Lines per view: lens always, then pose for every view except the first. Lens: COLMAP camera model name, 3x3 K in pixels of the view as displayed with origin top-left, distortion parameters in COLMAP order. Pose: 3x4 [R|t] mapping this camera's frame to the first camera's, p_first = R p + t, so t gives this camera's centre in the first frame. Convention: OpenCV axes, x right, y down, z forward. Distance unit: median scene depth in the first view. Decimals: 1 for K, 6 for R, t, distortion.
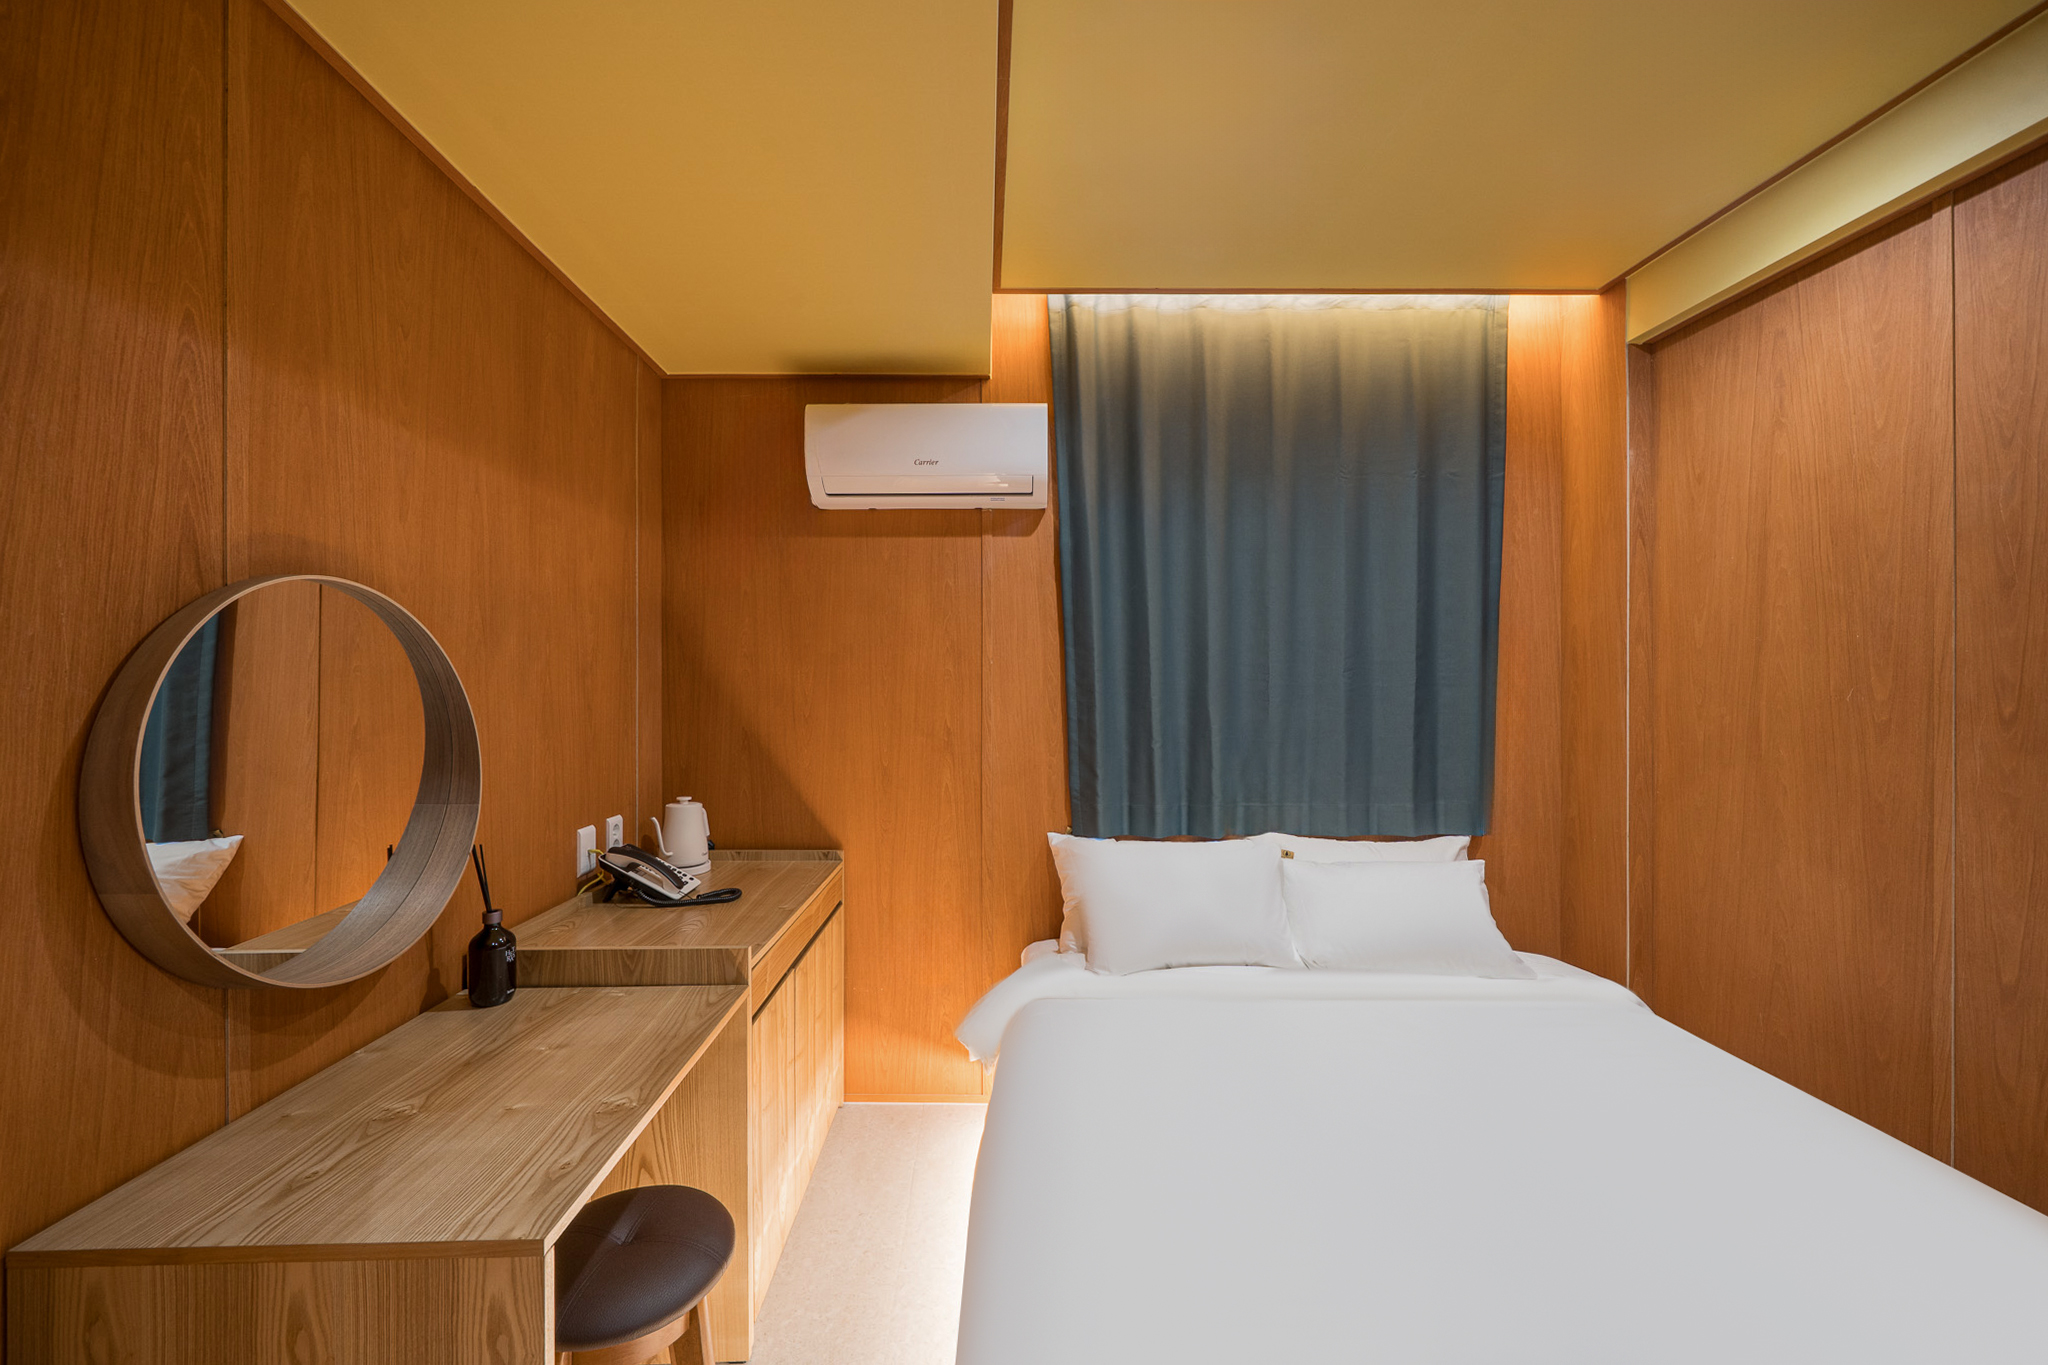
lens RADIAL K [[772.6, 0, 1018.1], [0, 772.6, 684.7], [0, 0, 1]] dist [-0.001923, -0.000171]
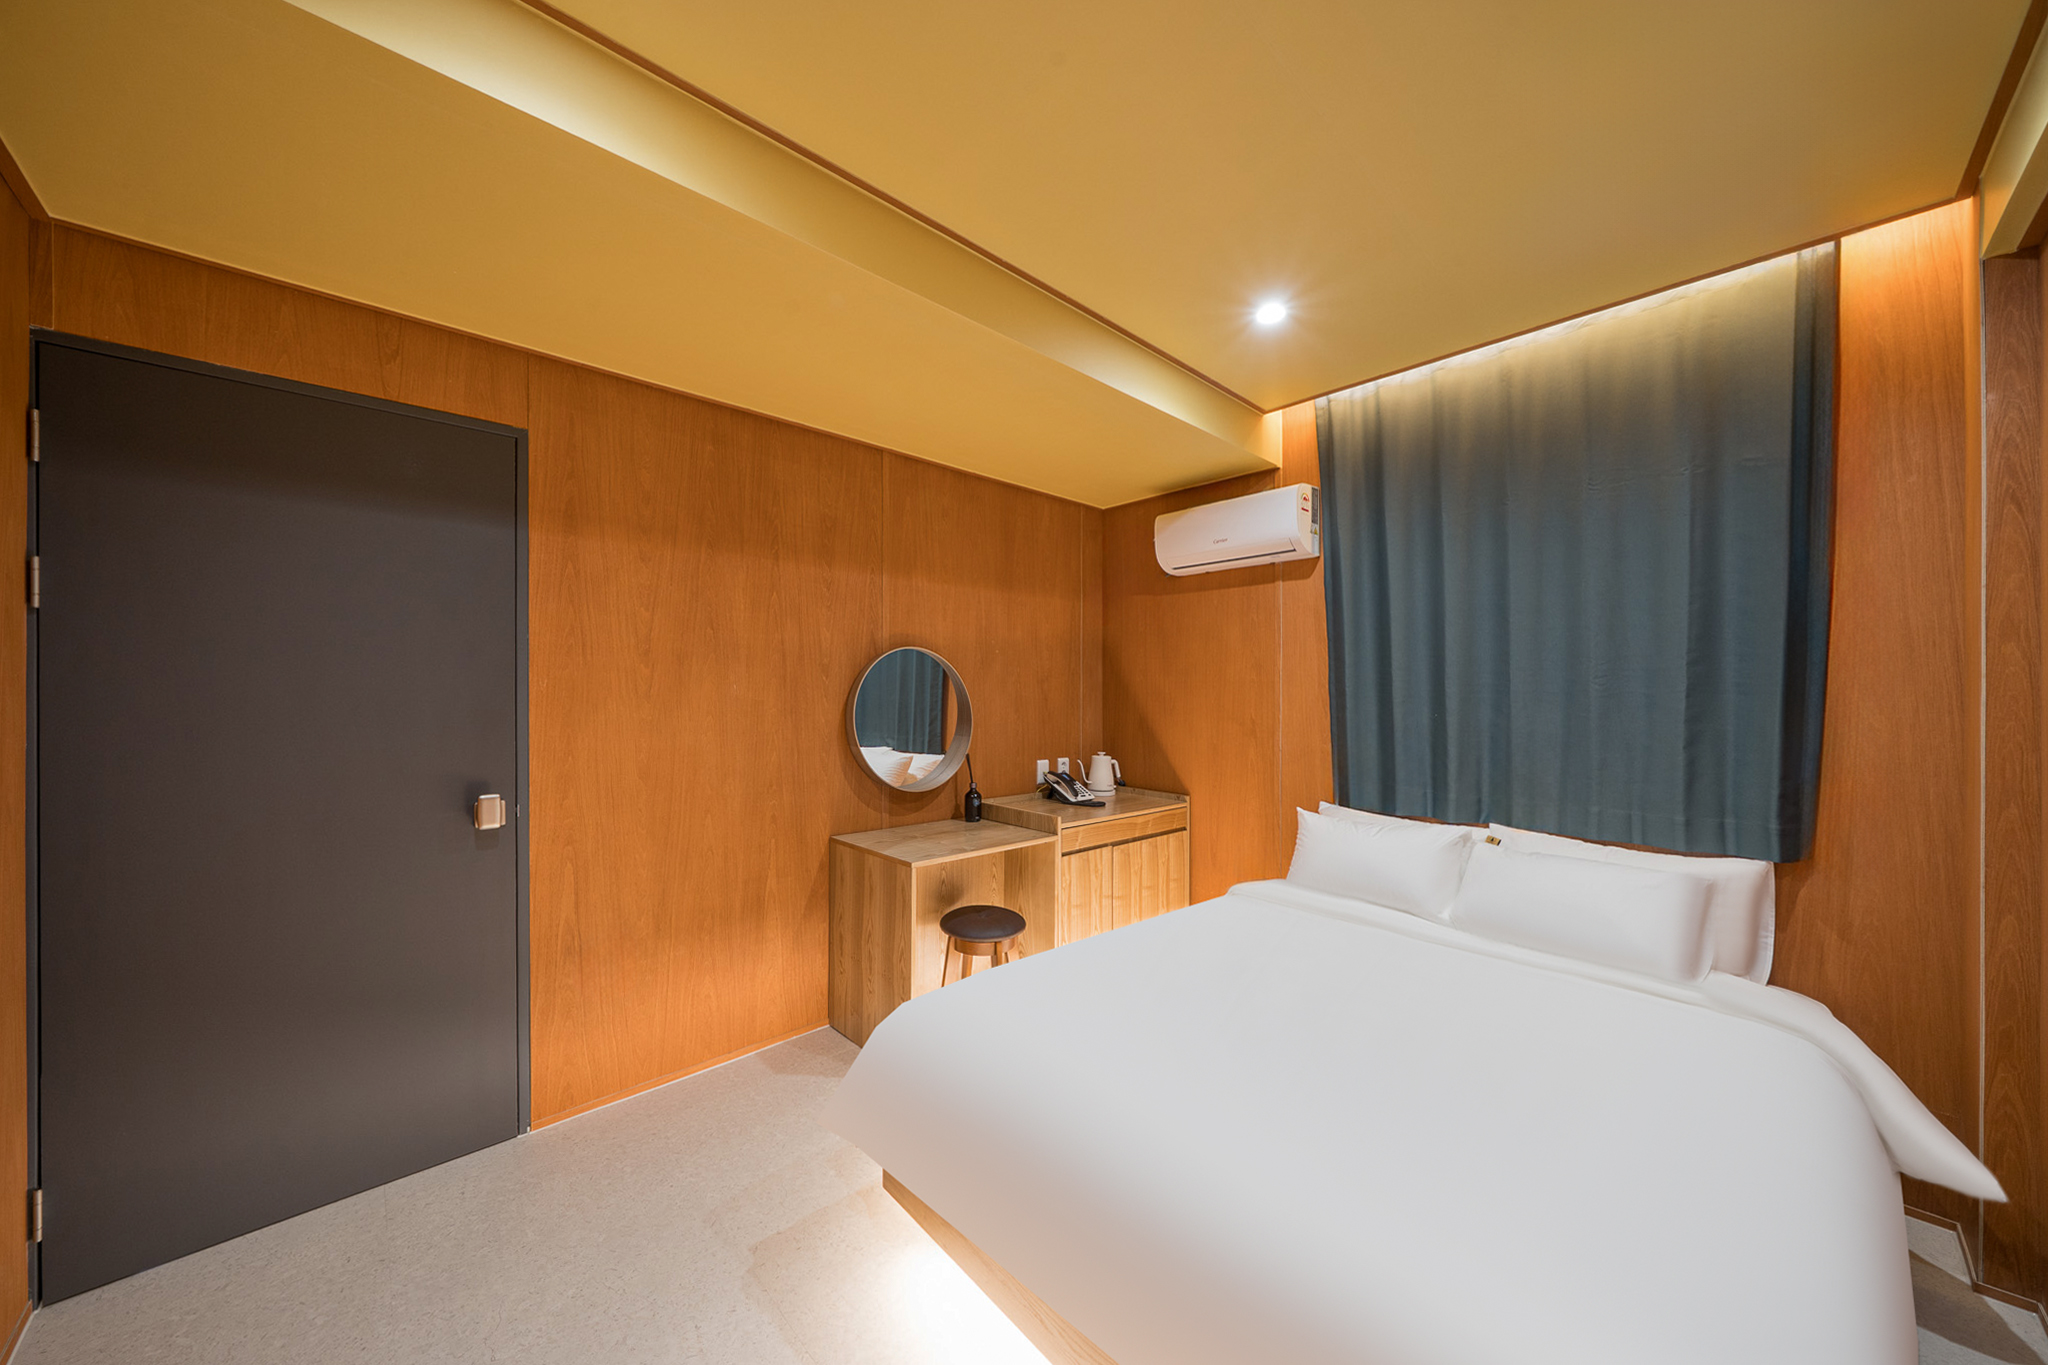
lens RADIAL K [[710.7, 0, 1019.6], [0, 710.7, 698.7], [0, 0, 1]] dist [-0.001120, -0.000079]
pose [[0.660199, 0.016490, -0.750909, 0.655283], [-0.008919, 0.999861, 0.014116, 0.003406], [0.751037, -0.002622, 0.660255, -0.204435]]
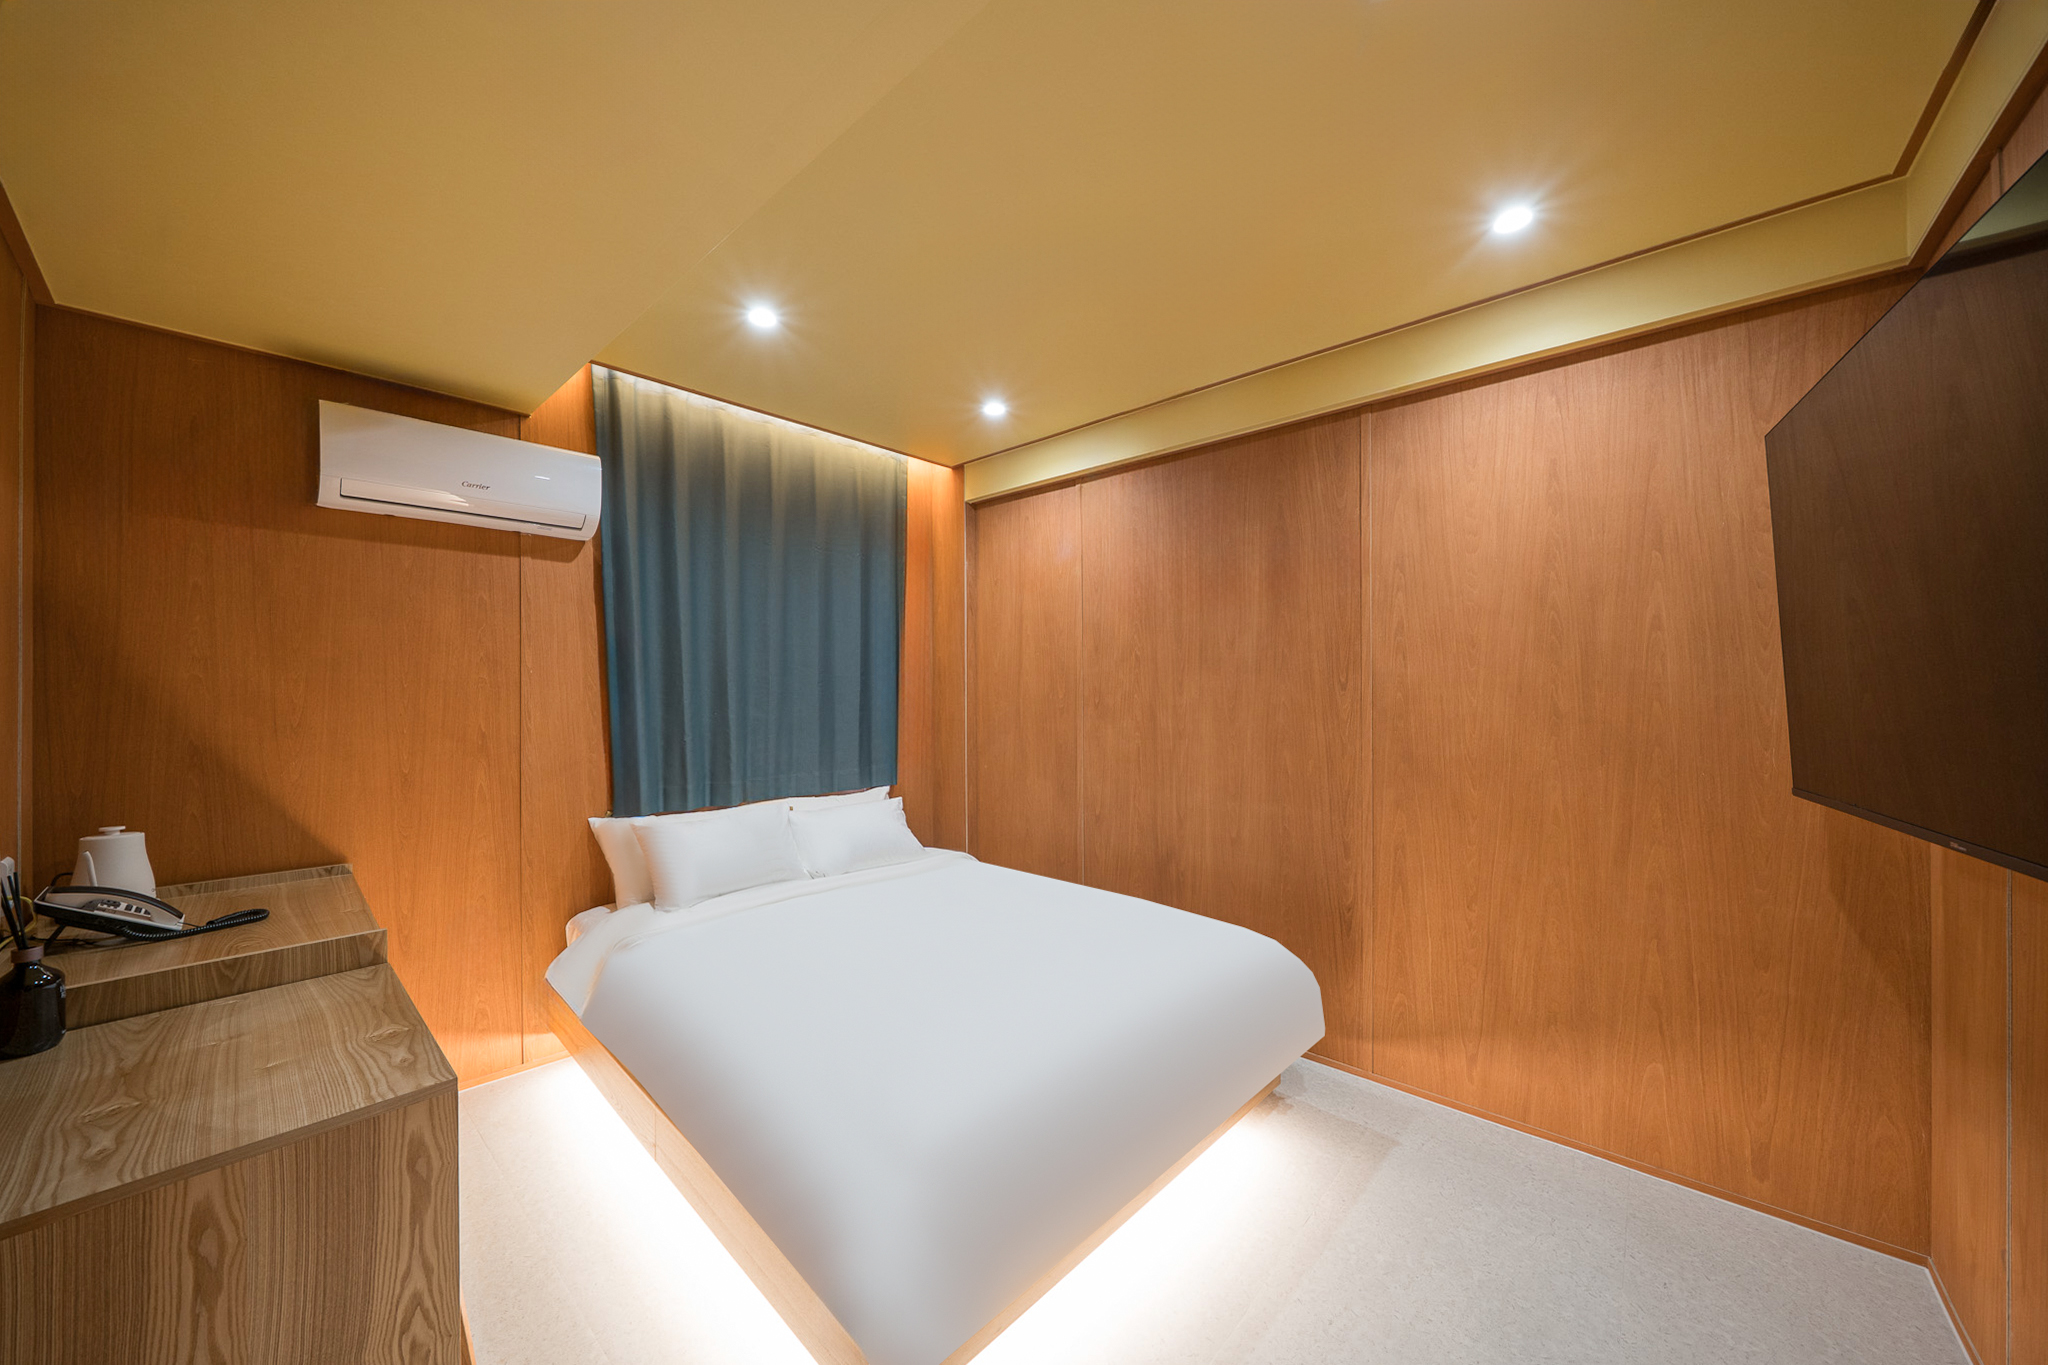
lens RADIAL K [[710.7, 0, 1019.6], [0, 710.7, 698.7], [0, 0, 1]] dist [-0.001120, -0.000079]
pose [[0.697133, -0.007685, 0.716901, -0.297776], [0.004039, 0.999969, 0.006792, 0.005993], [-0.716931, -0.001840, 0.697142, -0.235463]]
